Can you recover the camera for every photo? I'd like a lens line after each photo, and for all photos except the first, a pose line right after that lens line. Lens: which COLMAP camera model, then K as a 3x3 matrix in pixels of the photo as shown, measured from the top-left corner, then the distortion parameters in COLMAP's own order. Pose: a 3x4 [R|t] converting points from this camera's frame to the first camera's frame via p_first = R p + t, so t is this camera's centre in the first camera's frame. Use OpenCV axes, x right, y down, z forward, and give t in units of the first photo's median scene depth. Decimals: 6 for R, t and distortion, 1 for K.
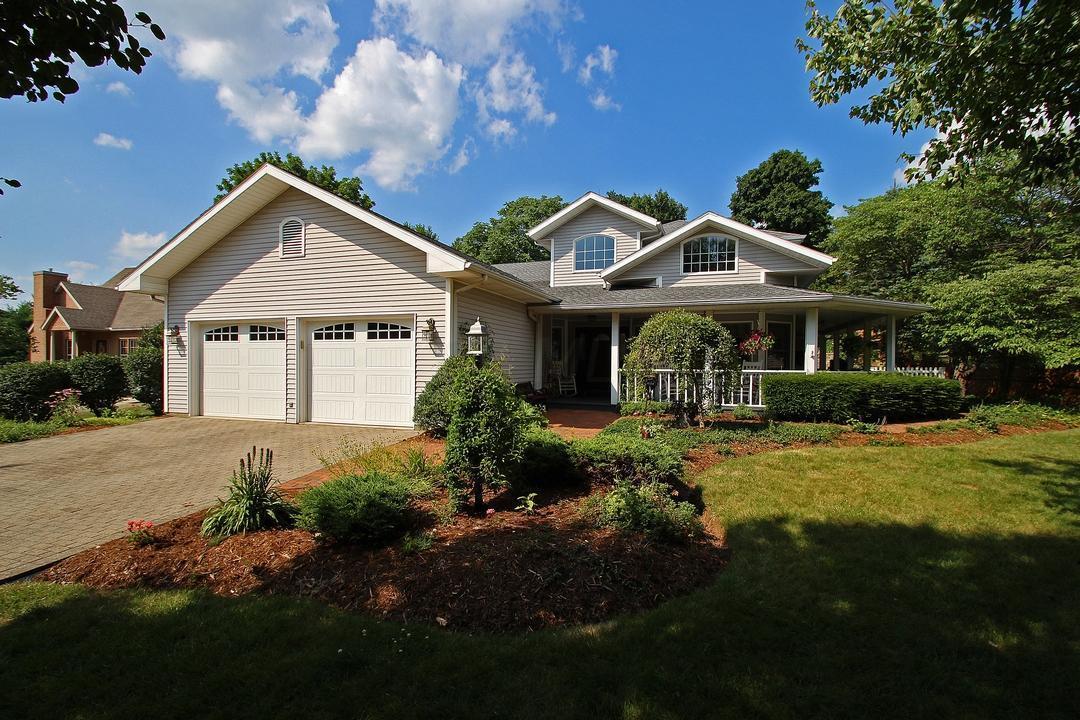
lens RADIAL K [[505.8, 0, 542.3], [0, 505.8, 371.1], [0, 0, 1]] dist [0.026428, -0.021355]
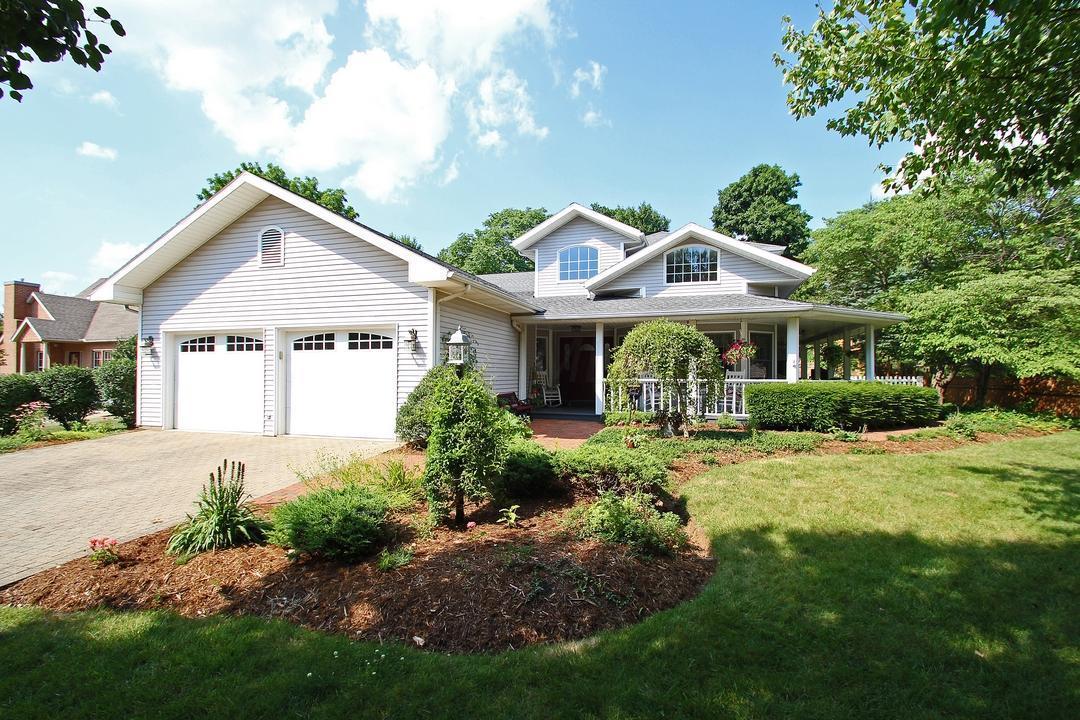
lens RADIAL K [[505.8, 0, 542.3], [0, 505.8, 371.1], [0, 0, 1]] dist [0.026428, -0.021355]
pose [[0.999589, -0.003861, 0.028403, 0.003933], [0.004460, 0.999768, -0.021071, 0.001481], [-0.028315, 0.021189, 0.999374, 0.008147]]
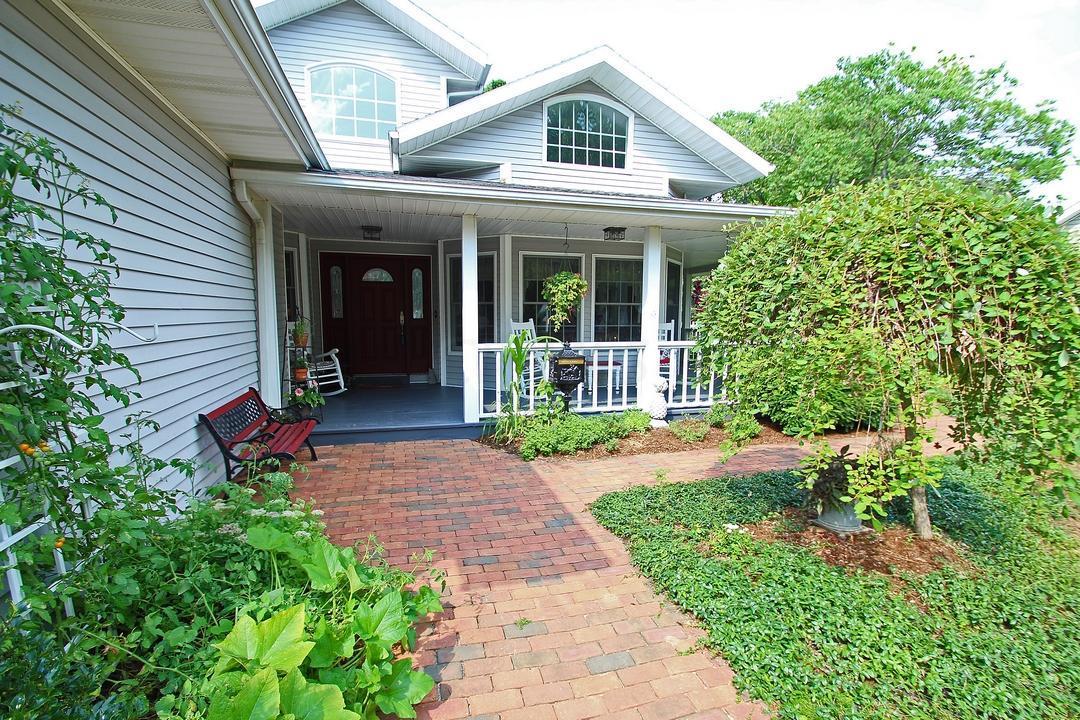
lens RADIAL K [[505.8, 0, 542.3], [0, 505.8, 371.1], [0, 0, 1]] dist [0.026428, -0.021355]
pose [[0.823473, -0.065256, 0.563591, -0.086467], [0.007100, 0.994471, 0.104772, -0.043143], [-0.567311, -0.082275, 0.819383, 0.902014]]
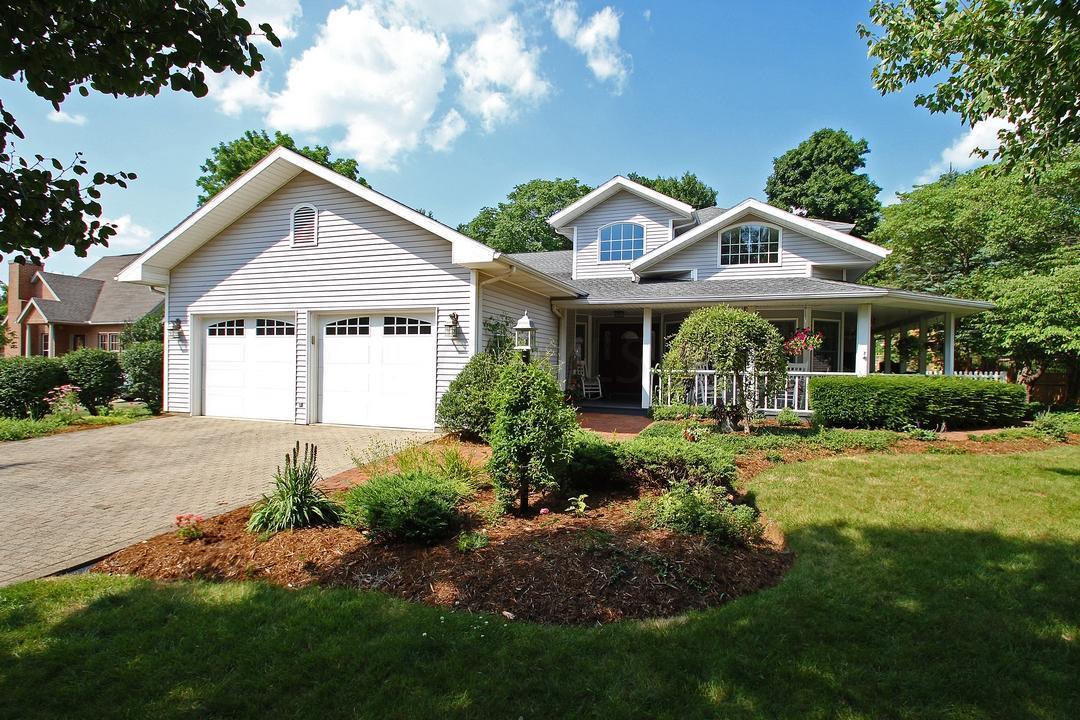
lens RADIAL K [[568.7, 0, 540.1], [0, 568.7, 372.6], [0, 0, 1]] dist [0.011822, -0.019589]
pose [[0.999835, 0.008844, -0.015863, -0.048293], [-0.008869, 0.999959, -0.001536, 0.006801], [0.015848, 0.001677, 0.999873, -0.045798]]
